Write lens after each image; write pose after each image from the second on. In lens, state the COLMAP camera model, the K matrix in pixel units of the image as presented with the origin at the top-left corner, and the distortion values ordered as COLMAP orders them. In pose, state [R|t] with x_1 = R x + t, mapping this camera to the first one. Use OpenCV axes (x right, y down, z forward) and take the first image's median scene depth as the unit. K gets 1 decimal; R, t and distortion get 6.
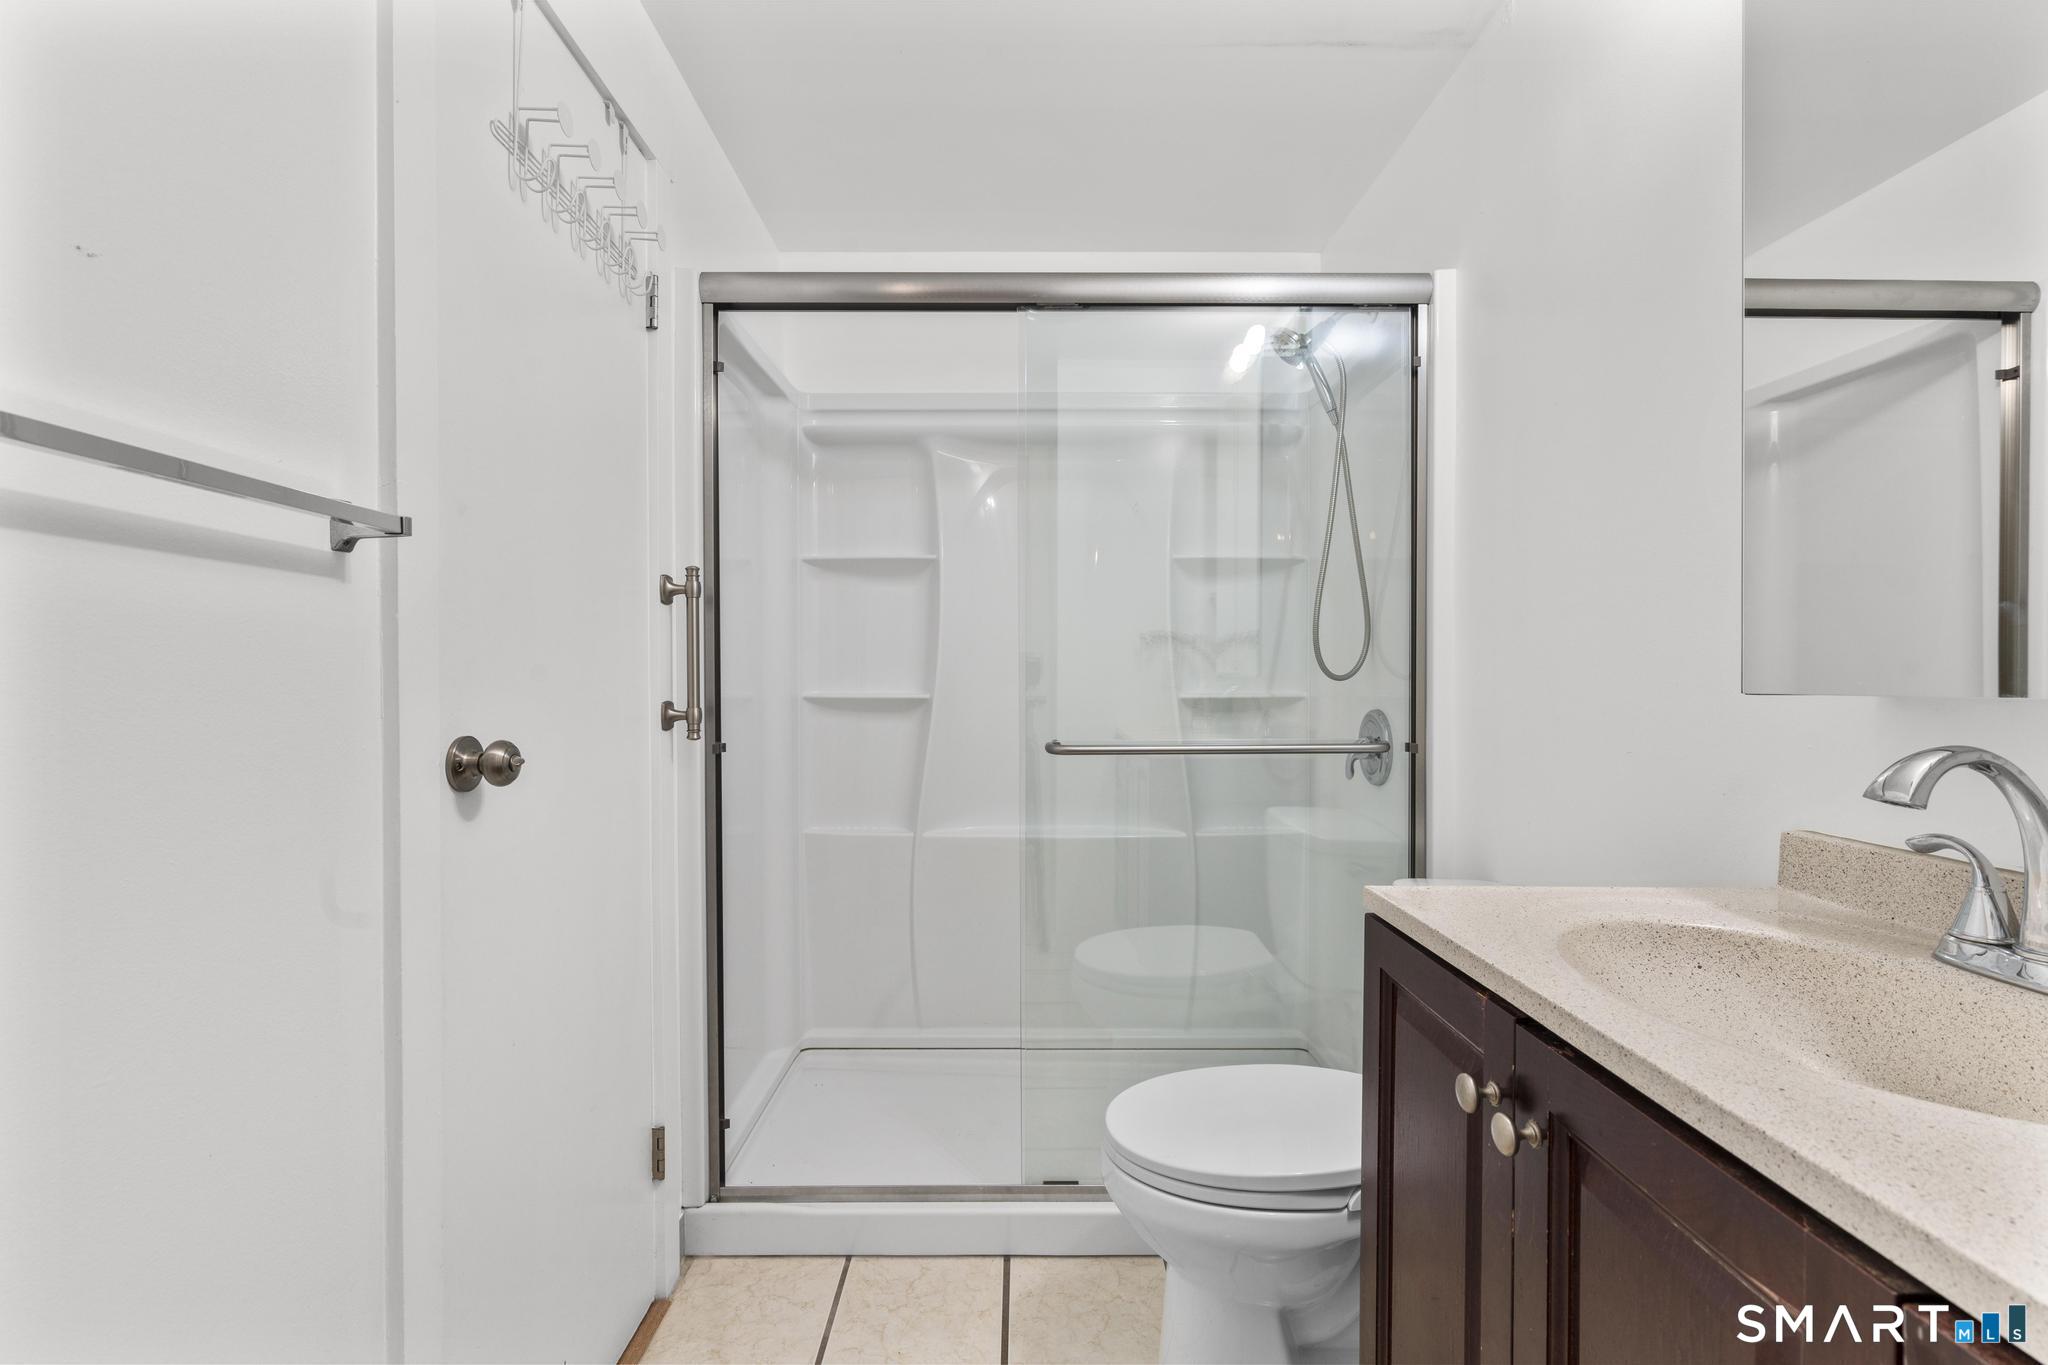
lens RADIAL K [[914.3, 0, 1024.0], [0, 914.3, 682.5], [0, 0, 1]] dist [-0.011520, 0.005895]
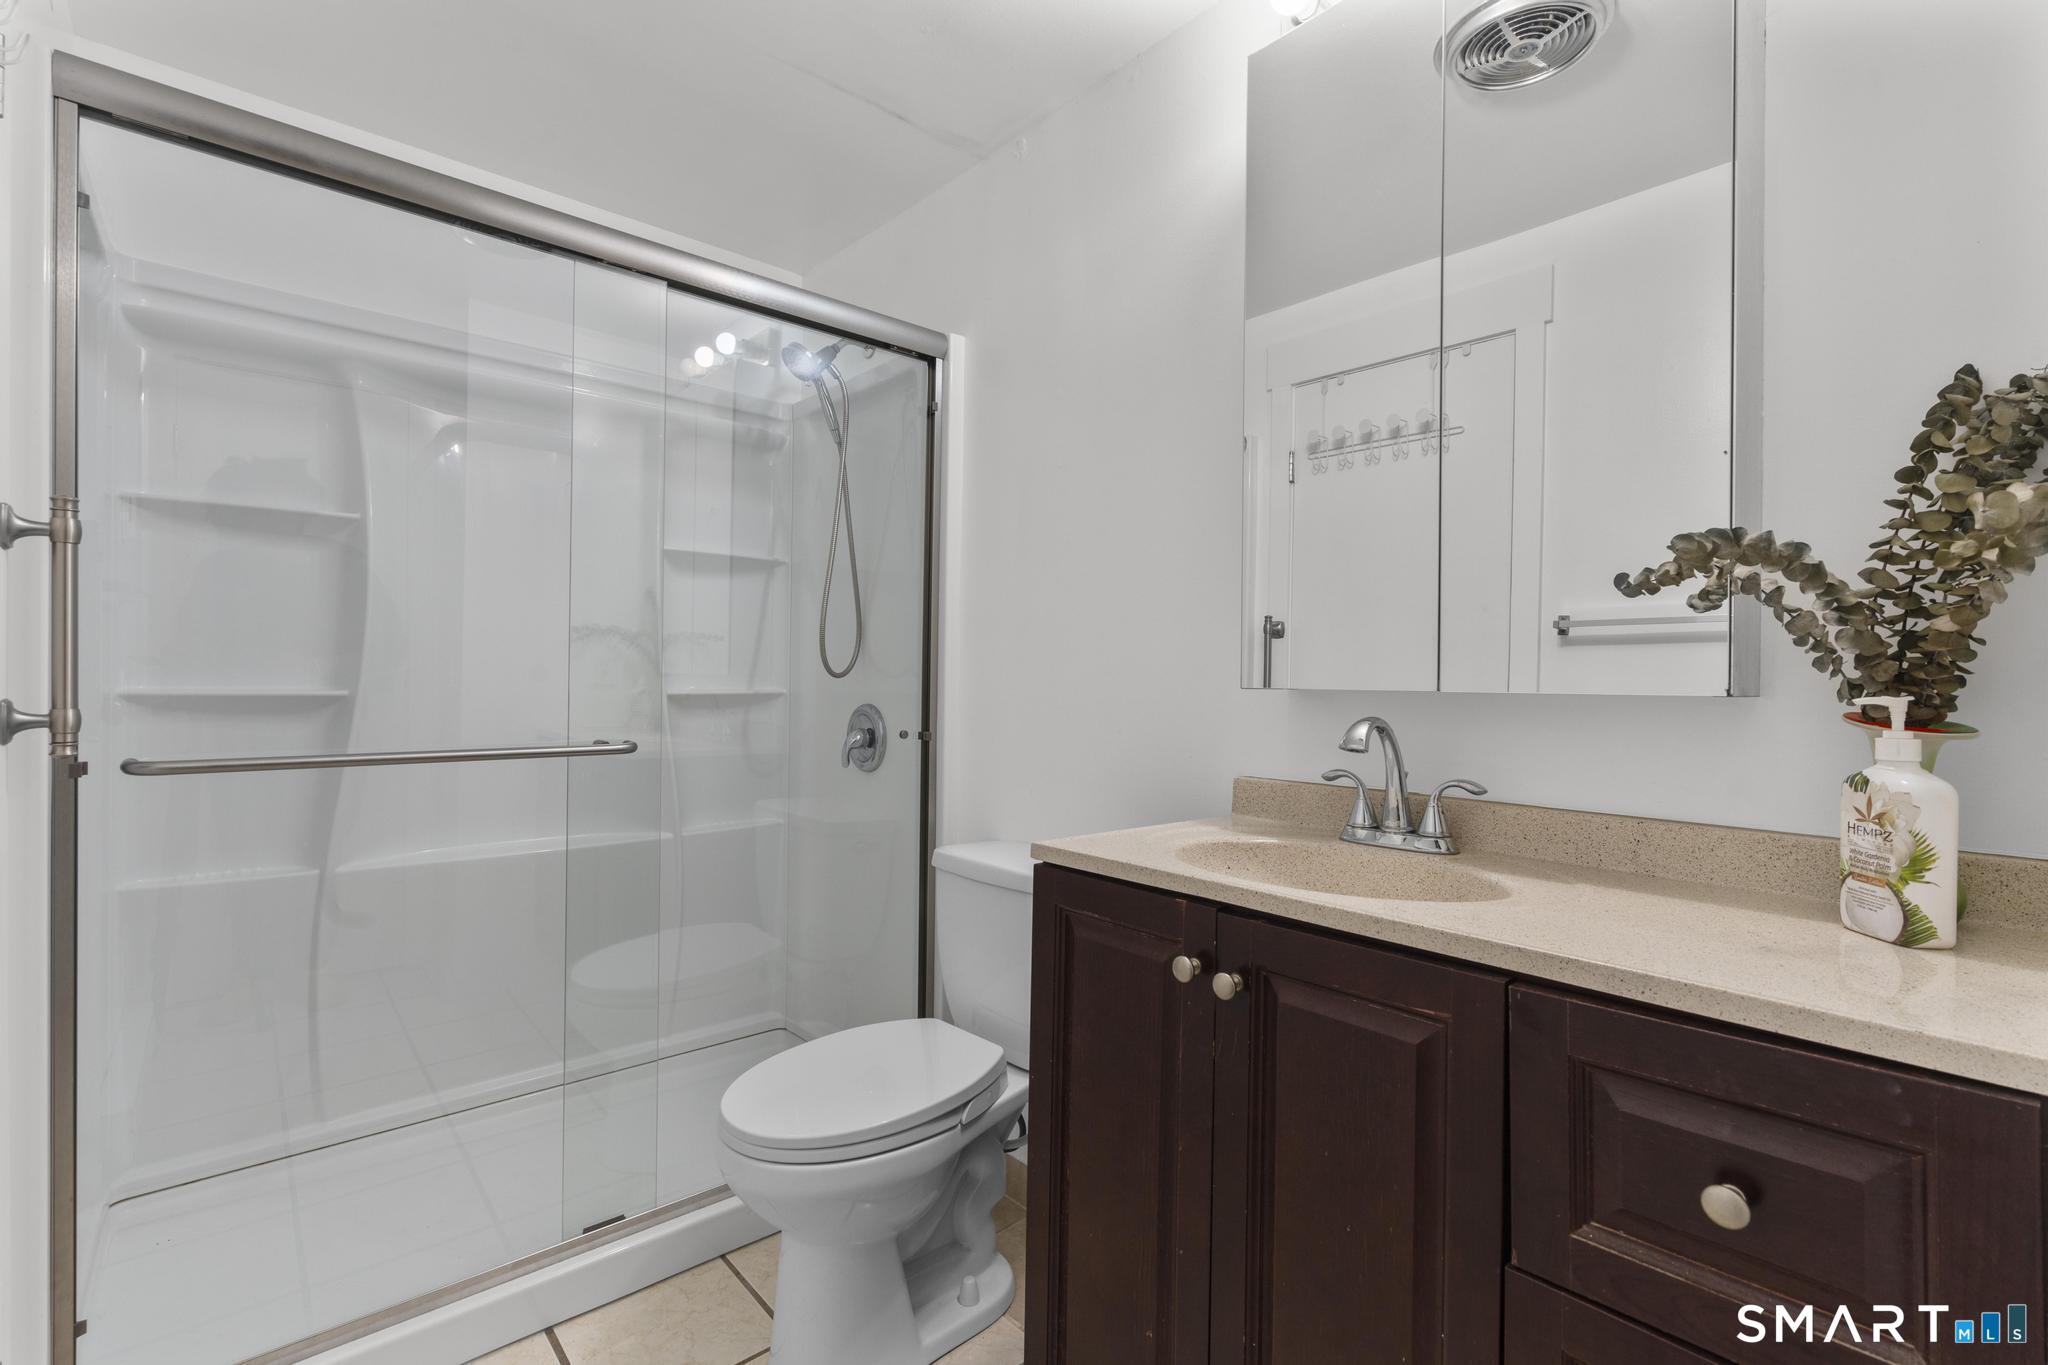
lens RADIAL K [[914.3, 0, 1024.0], [0, 914.3, 682.5], [0, 0, 1]] dist [-0.011520, 0.005895]
pose [[0.747835, 0.006428, 0.663854, -0.215580], [-0.007921, 0.999968, -0.000759, 0.002437], [-0.663838, -0.004691, 0.747862, 0.034222]]
